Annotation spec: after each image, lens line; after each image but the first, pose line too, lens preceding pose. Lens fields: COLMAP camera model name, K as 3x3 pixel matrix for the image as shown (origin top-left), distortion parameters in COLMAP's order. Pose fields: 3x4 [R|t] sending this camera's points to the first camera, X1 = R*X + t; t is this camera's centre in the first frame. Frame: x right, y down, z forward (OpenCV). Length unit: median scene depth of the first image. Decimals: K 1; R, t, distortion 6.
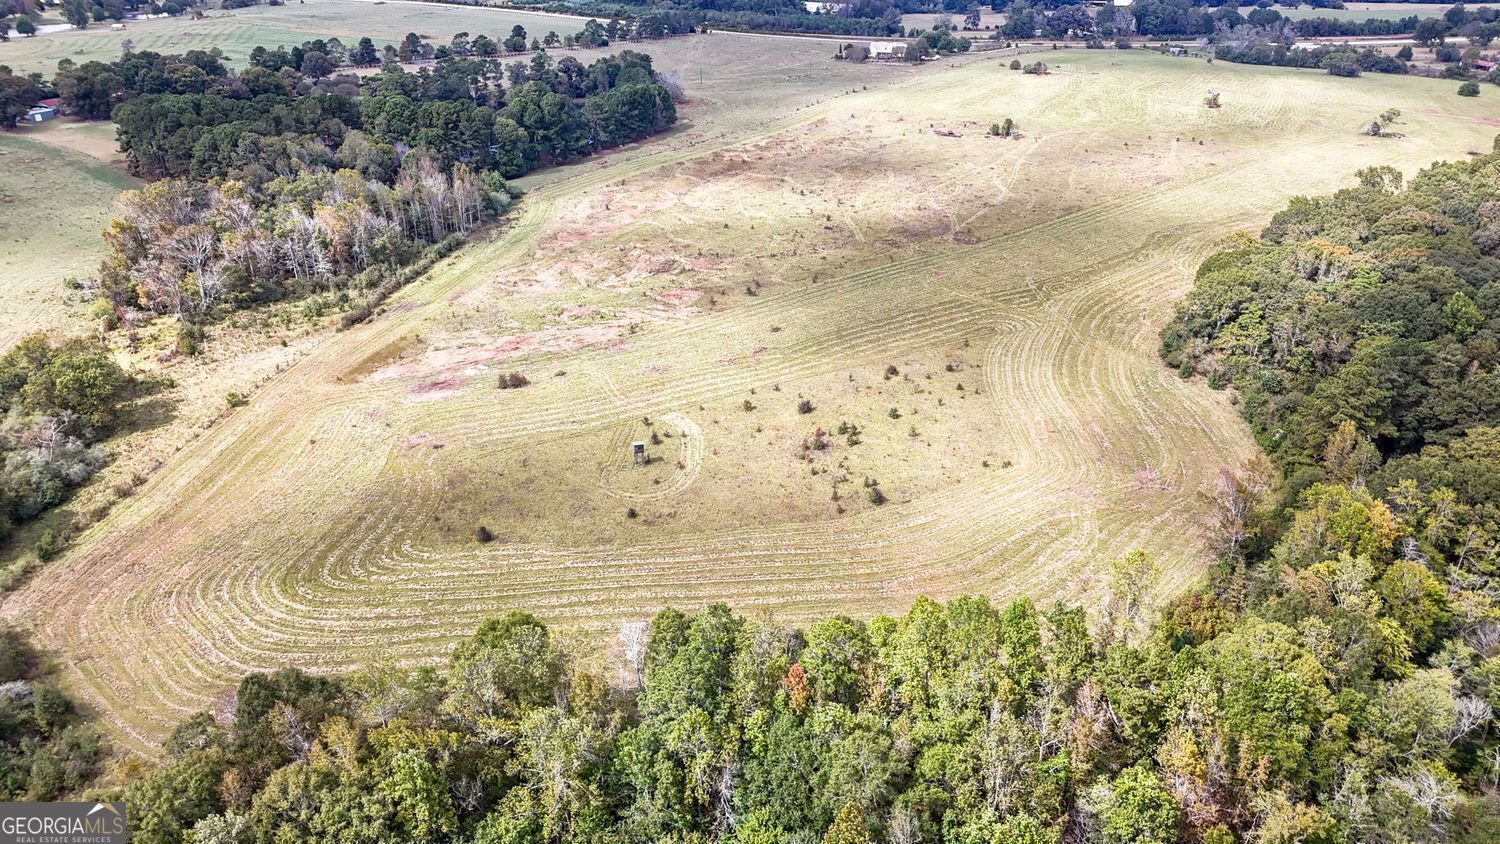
lens RADIAL K [[1107.1, 0, 750.0], [0, 1107.1, 422.0], [0, 0, 1]] dist [0.060198, -0.046662]
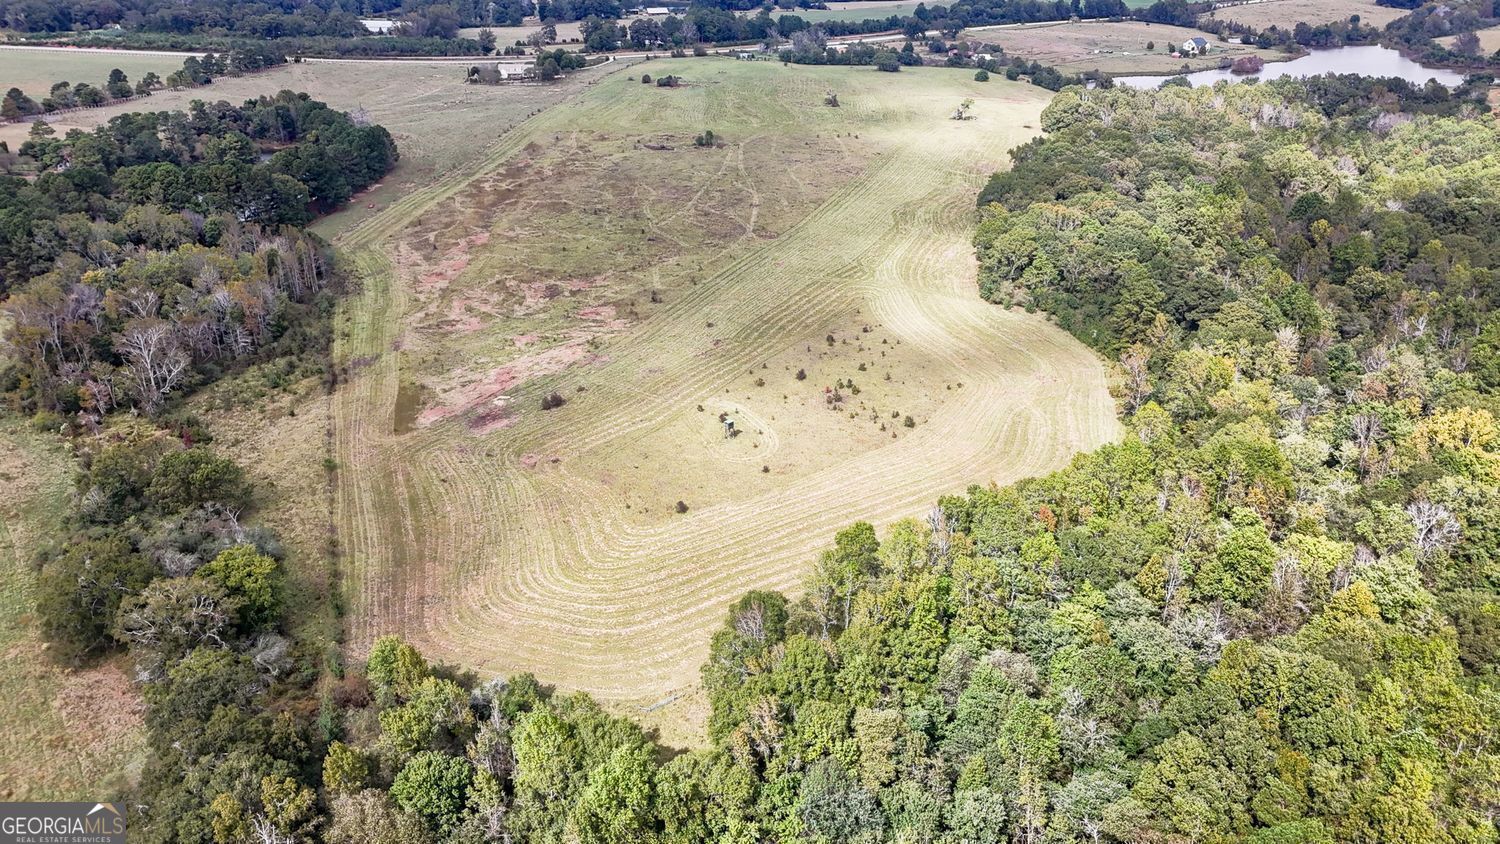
lens RADIAL K [[1107.1, 0, 750.0], [0, 1107.1, 422.0], [0, 0, 1]] dist [0.060198, -0.046662]
pose [[0.890132, -0.198071, 0.410406, -0.188914], [0.196098, 0.979439, 0.047381, -0.011253], [-0.411352, 0.038304, 0.910671, -0.054587]]
